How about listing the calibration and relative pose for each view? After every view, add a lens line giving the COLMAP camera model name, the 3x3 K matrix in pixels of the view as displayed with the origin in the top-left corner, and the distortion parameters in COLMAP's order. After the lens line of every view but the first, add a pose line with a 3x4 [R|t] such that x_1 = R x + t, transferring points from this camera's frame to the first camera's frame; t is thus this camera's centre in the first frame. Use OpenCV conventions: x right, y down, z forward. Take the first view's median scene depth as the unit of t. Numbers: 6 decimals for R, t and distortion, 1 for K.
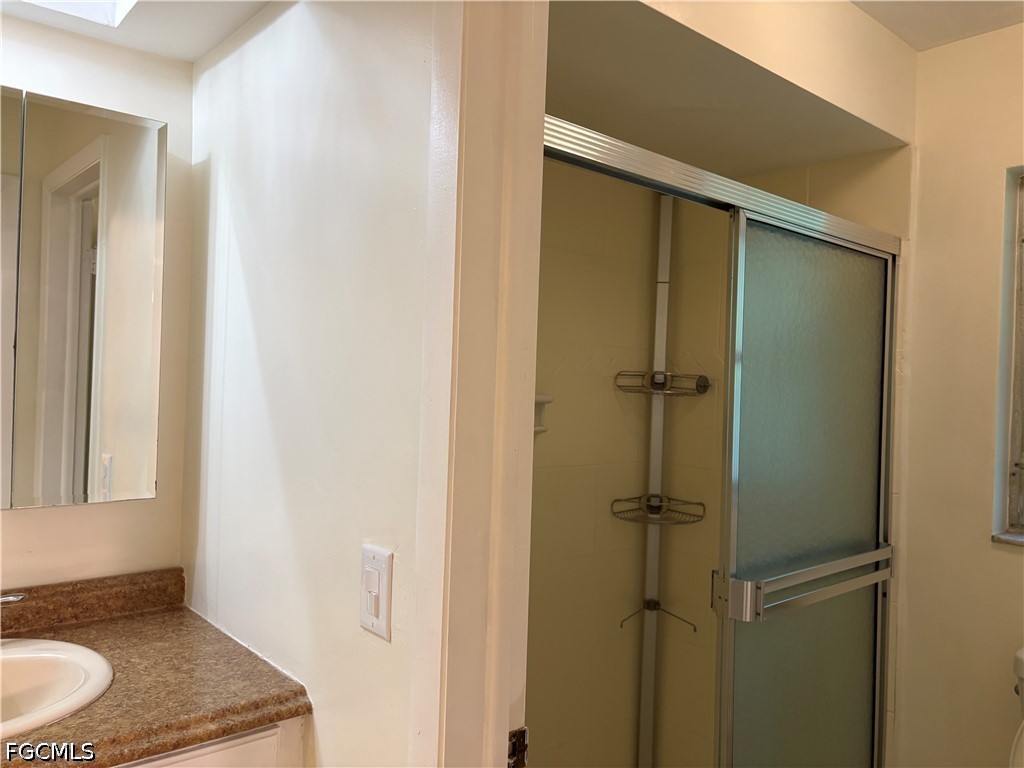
lens RADIAL K [[773.5, 0, 515.1], [0, 773.5, 386.1], [0, 0, 1]] dist [0.032946, -0.036896]
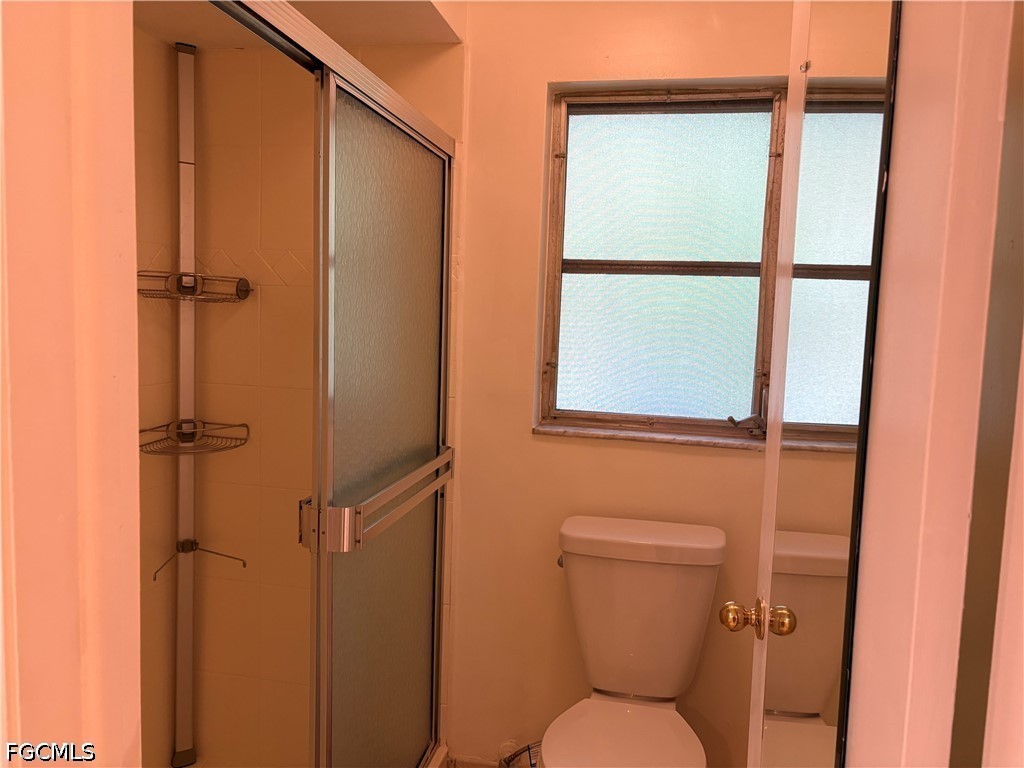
lens RADIAL K [[773.5, 0, 509.3], [0, 773.5, 387.5], [0, 0, 1]] dist [0.032946, -0.036896]
pose [[0.794807, -0.066148, 0.603246, -0.063125], [-0.003801, 0.993480, 0.113946, 0.009050], [-0.606850, -0.092858, 0.789373, 0.152680]]
